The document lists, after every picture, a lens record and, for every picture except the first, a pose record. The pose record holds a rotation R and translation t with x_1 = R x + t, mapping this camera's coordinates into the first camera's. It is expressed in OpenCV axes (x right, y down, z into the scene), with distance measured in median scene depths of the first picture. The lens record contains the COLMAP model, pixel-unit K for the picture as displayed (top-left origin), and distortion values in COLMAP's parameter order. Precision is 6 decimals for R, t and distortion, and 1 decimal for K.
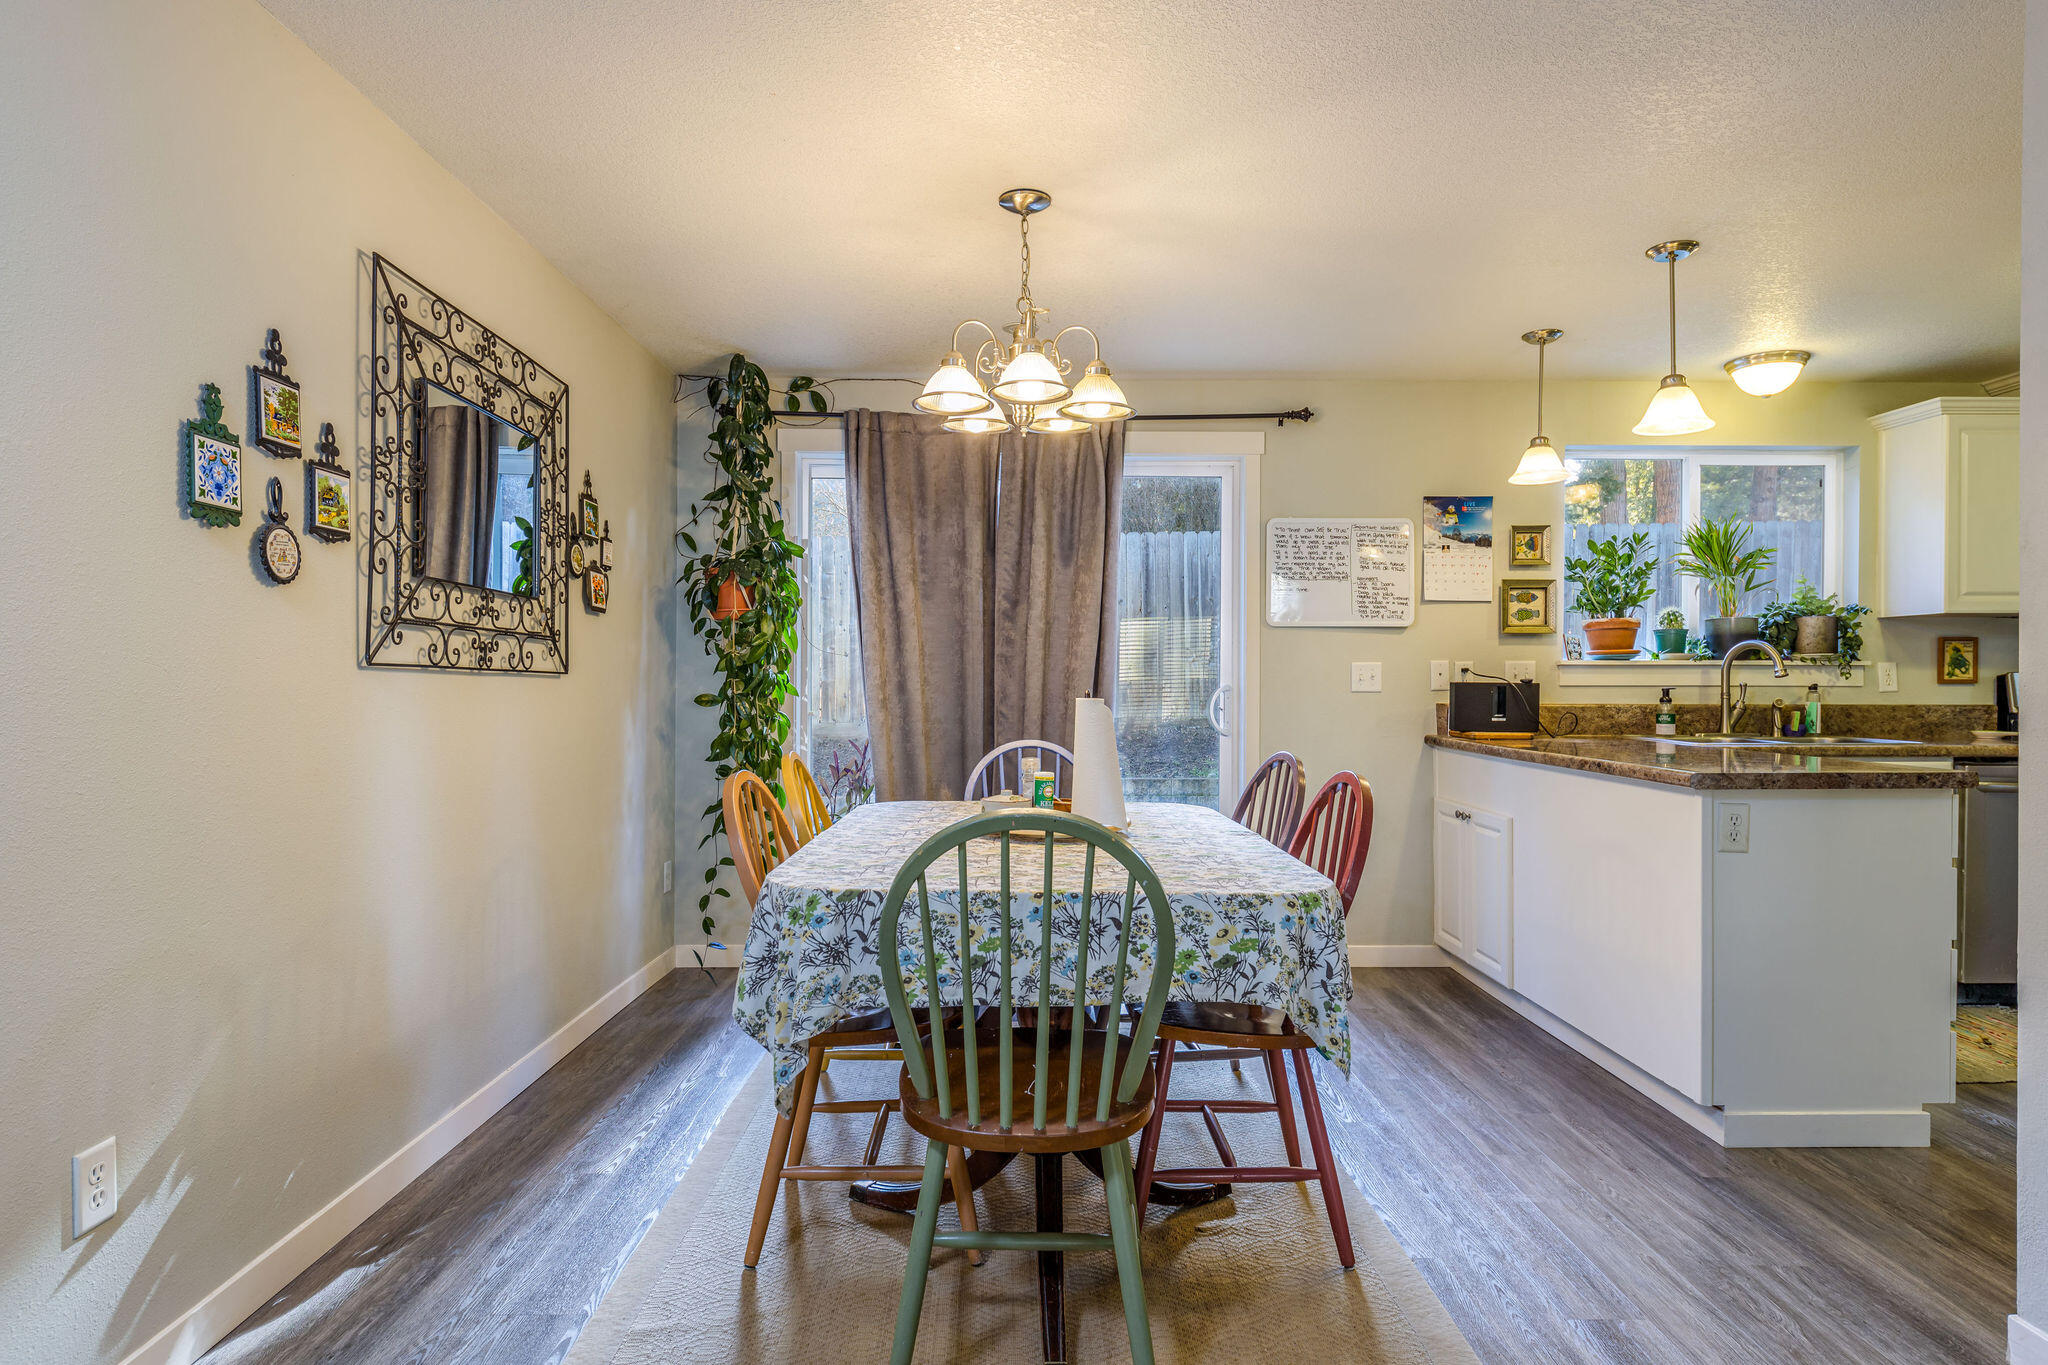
lens RADIAL K [[1126.8, 0, 1024.0], [0, 1126.8, 682.5], [0, 0, 1]] dist [0.000549, -0.000225]
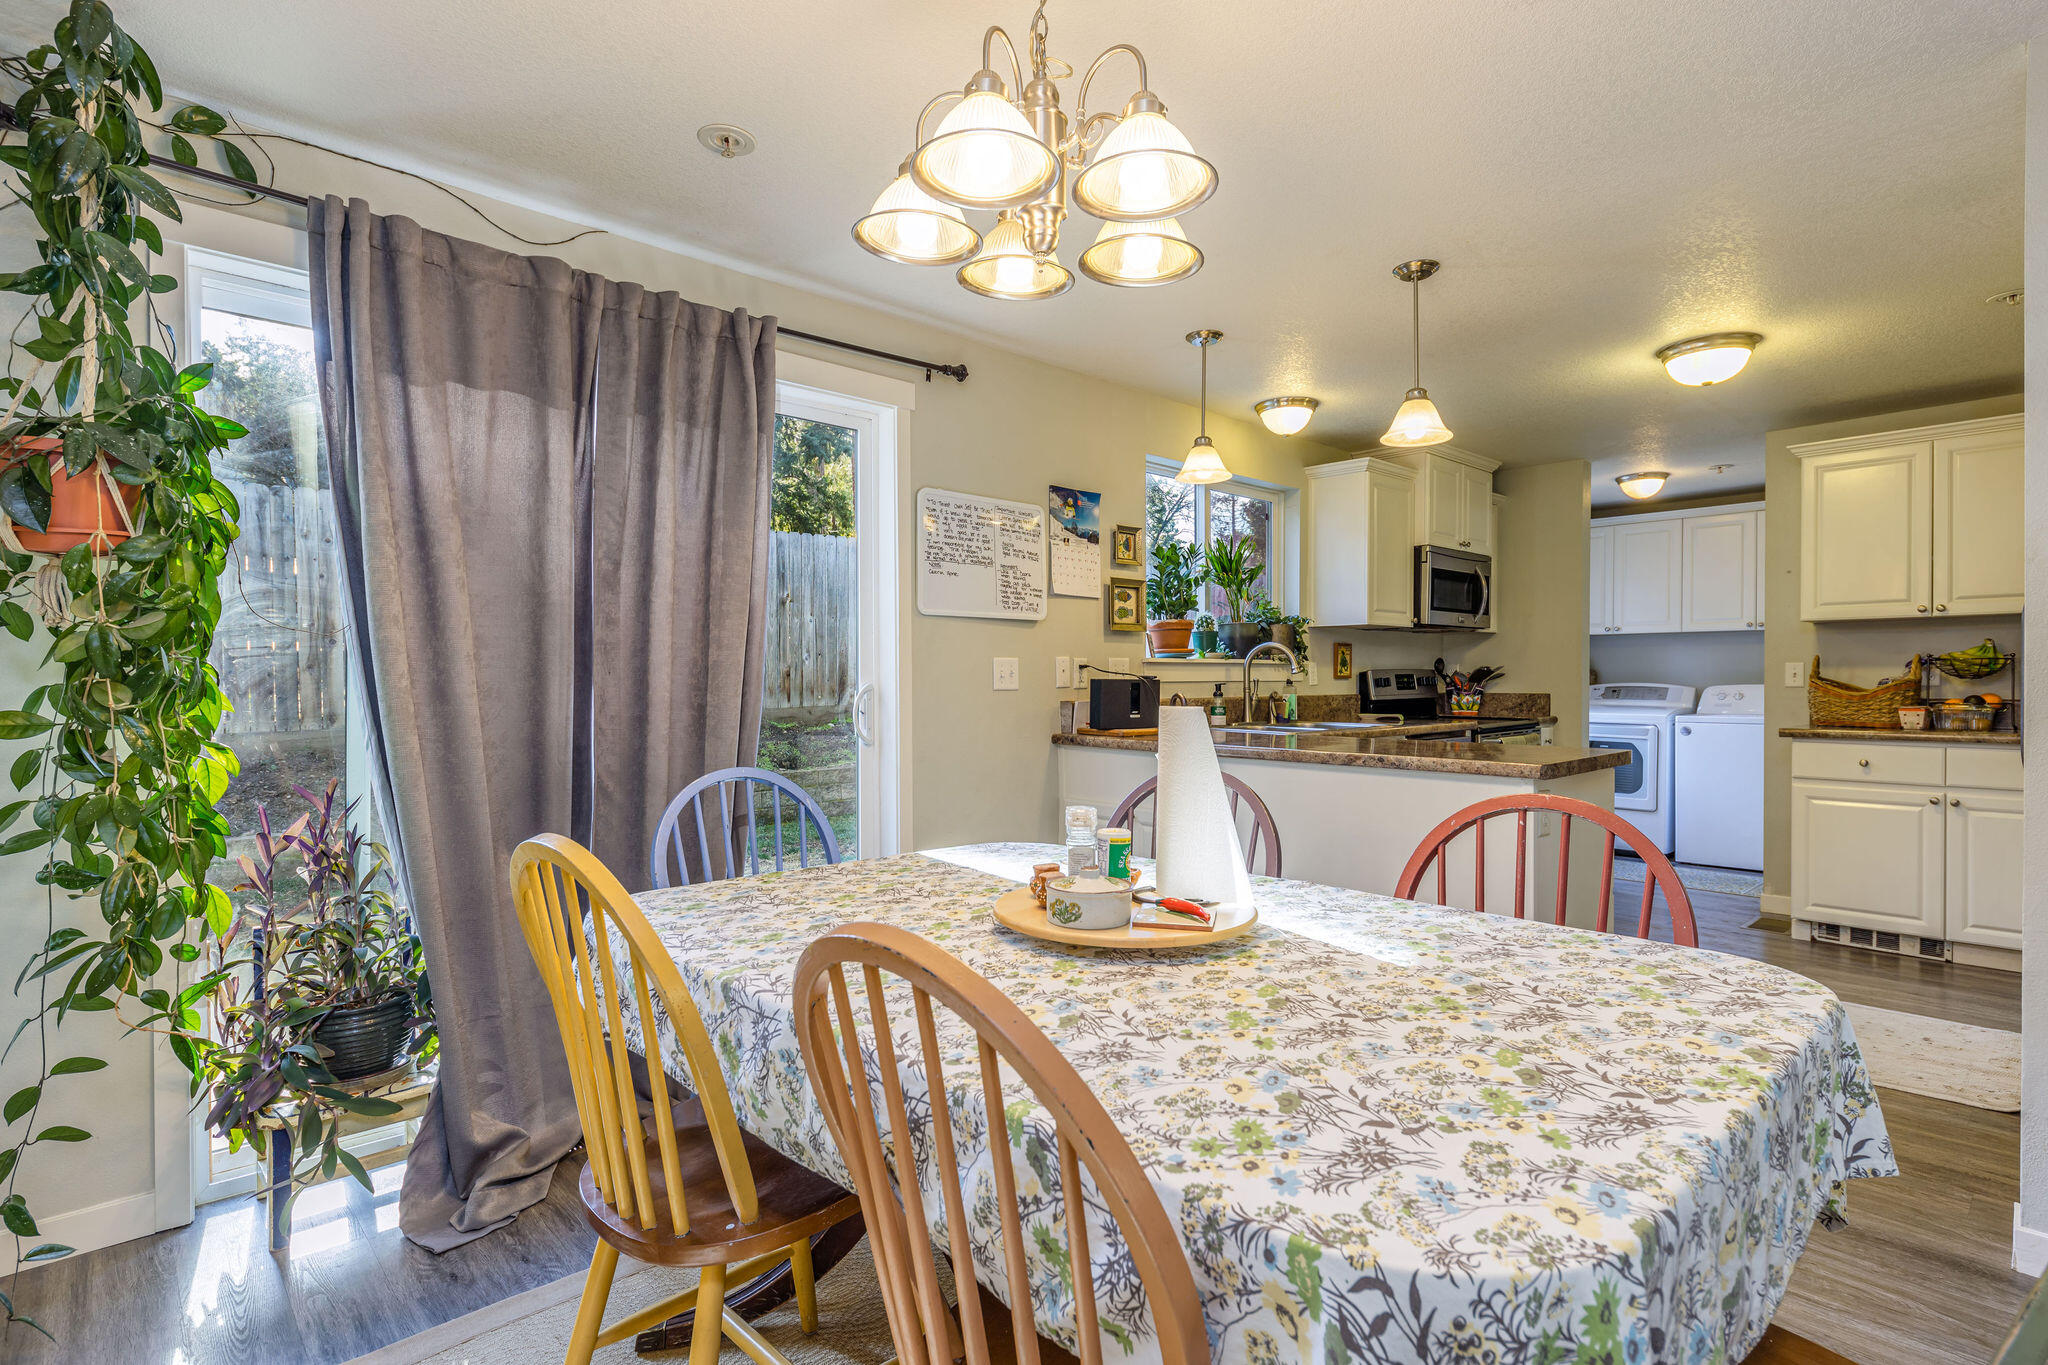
lens RADIAL K [[971.1, 0, 1024.0], [0, 971.1, 682.5], [0, 0, 1]] dist [0.000018, -0.000009]
pose [[0.747439, -0.006707, 0.664296, -0.212355], [0.000625, 0.999956, 0.009394, -0.005241], [-0.664330, -0.006606, 0.747410, 0.400853]]
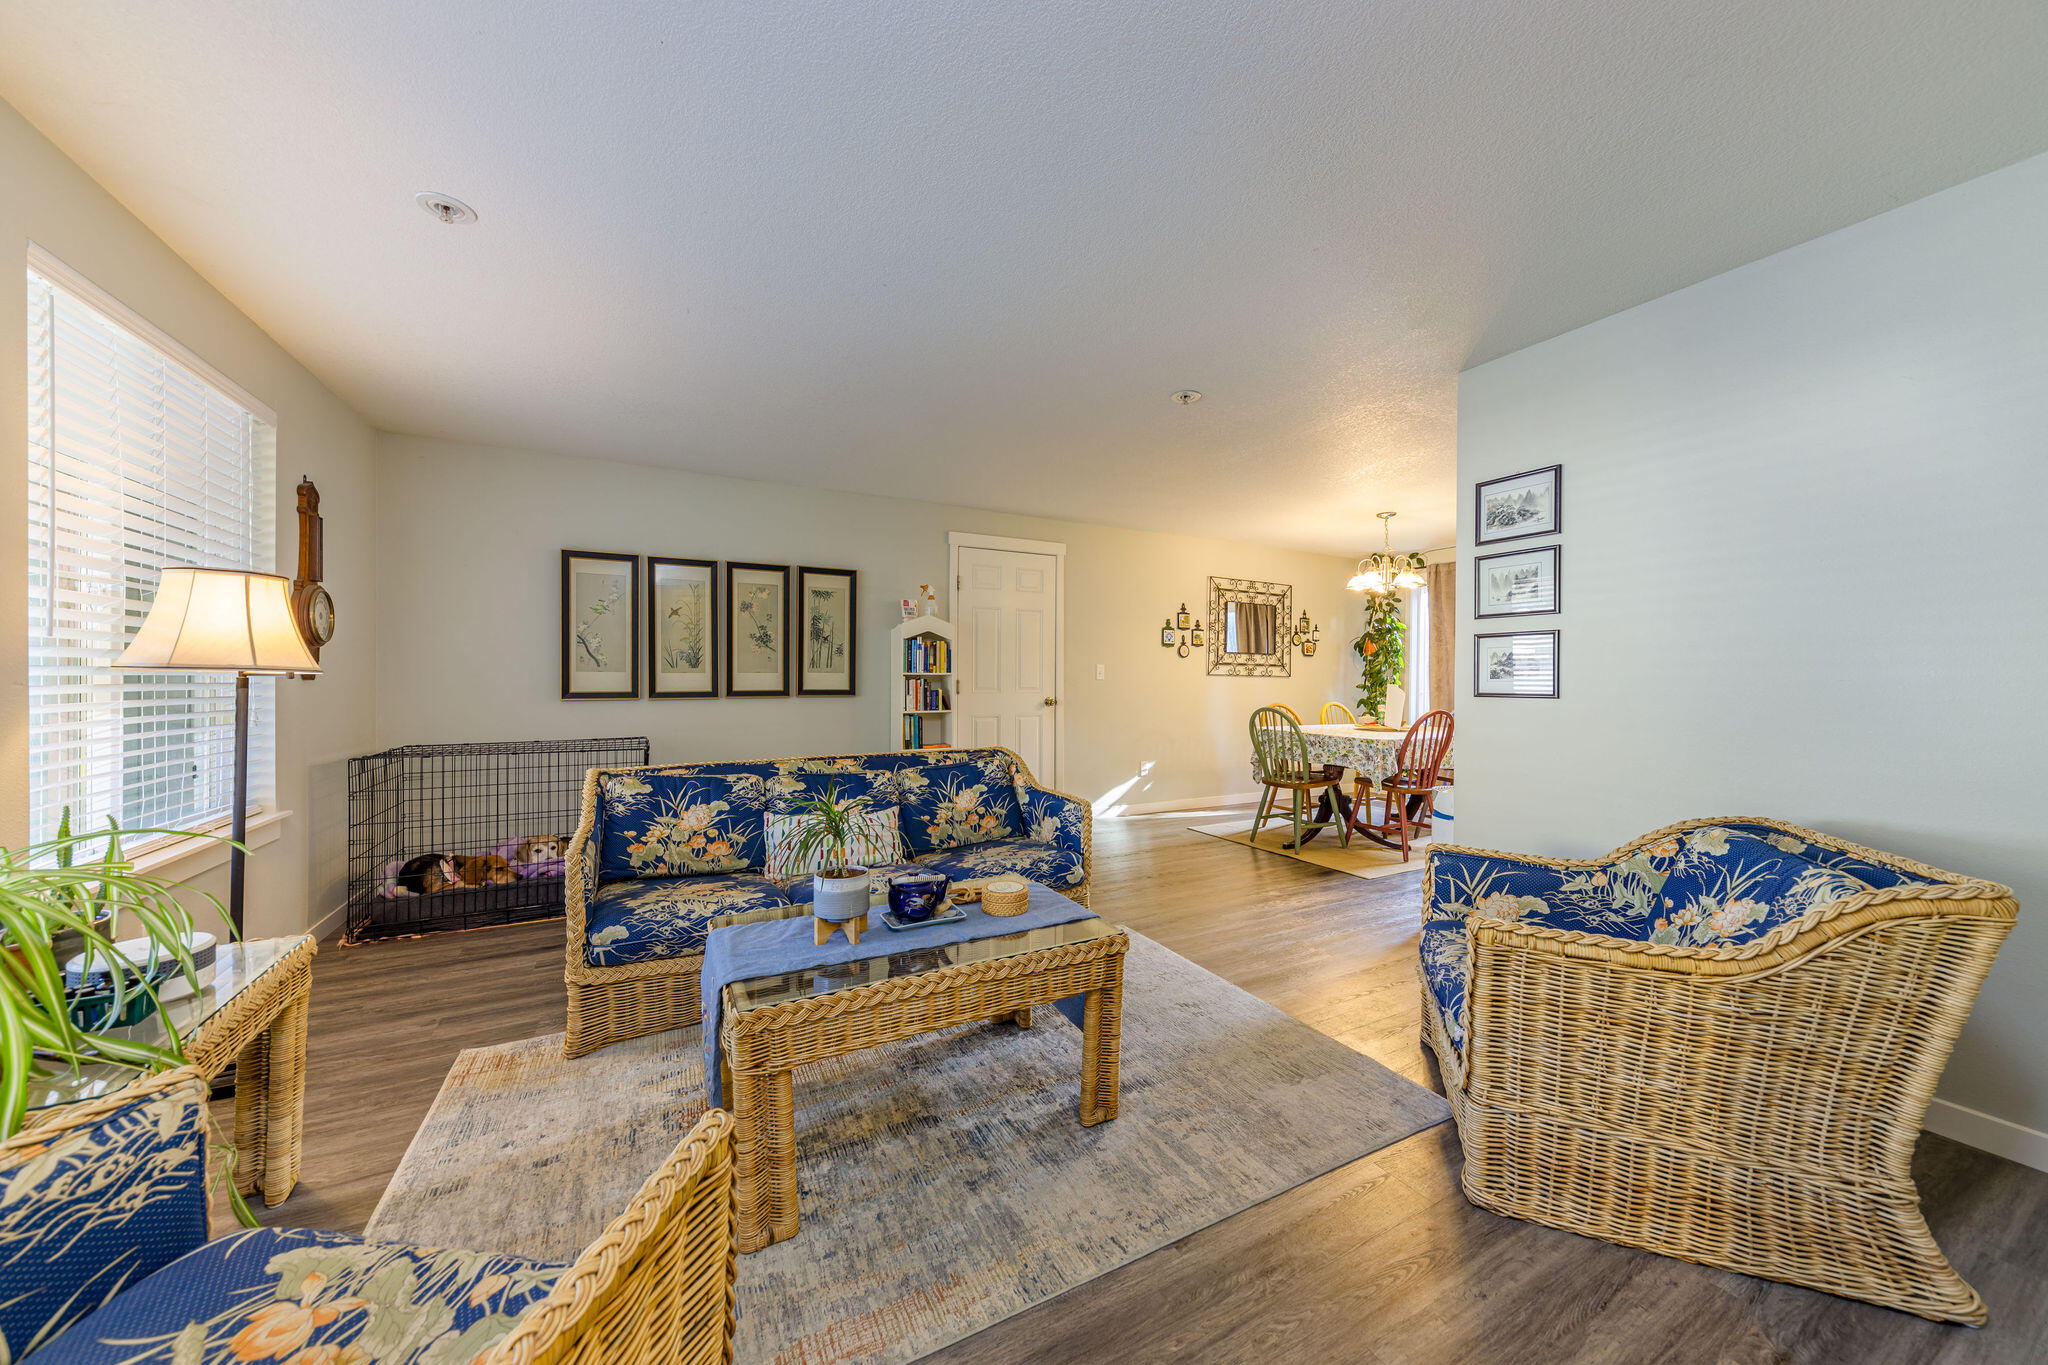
lens RADIAL K [[704.3, 0, 1024.0], [0, 704.3, 682.5], [0, 0, 1]] dist [-0.000110, -0.000009]
pose [[0.468558, 0.006695, -0.883407, 0.740701], [-0.004985, 0.999975, 0.004934, 0.001318], [0.883419, 0.002092, 0.468580, -0.436007]]
